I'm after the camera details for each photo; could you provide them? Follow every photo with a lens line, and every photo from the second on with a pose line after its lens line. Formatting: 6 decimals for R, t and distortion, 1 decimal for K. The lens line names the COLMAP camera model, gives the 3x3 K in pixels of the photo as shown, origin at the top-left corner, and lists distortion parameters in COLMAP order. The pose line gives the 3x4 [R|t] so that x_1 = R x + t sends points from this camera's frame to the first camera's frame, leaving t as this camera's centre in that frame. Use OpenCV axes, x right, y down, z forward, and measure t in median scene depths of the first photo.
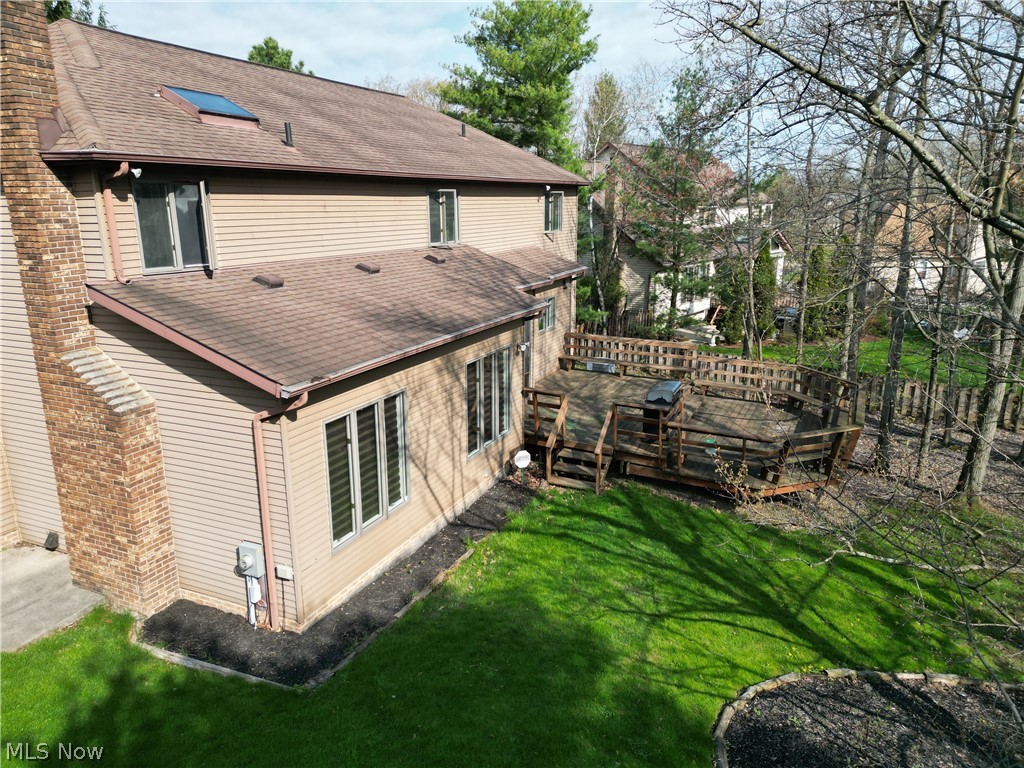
lens RADIAL K [[721.1, 0, 506.1], [0, 721.1, 381.6], [0, 0, 1]] dist [0.029355, 0.001097]
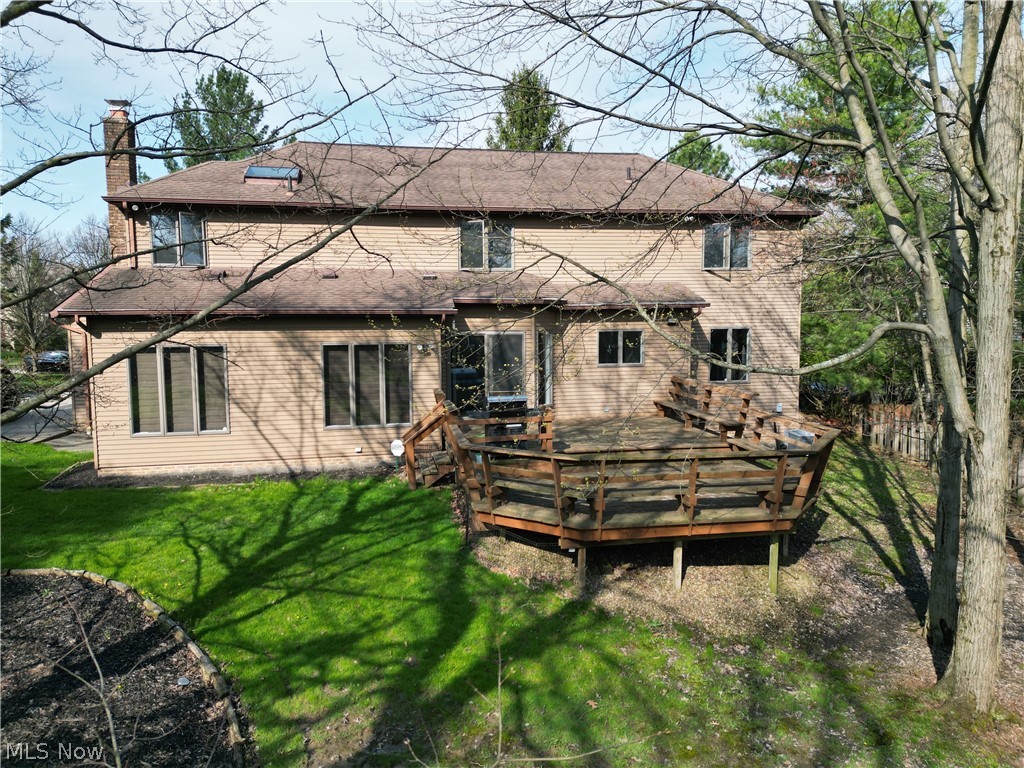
lens RADIAL K [[721.1, 0, 504.3], [0, 721.1, 385.3], [0, 0, 1]] dist [0.029355, 0.001097]
pose [[0.575351, 0.072655, -0.814673, 1.186261], [-0.197469, 0.978921, -0.052157, 0.047134], [0.793711, 0.190881, 0.577570, 0.588255]]
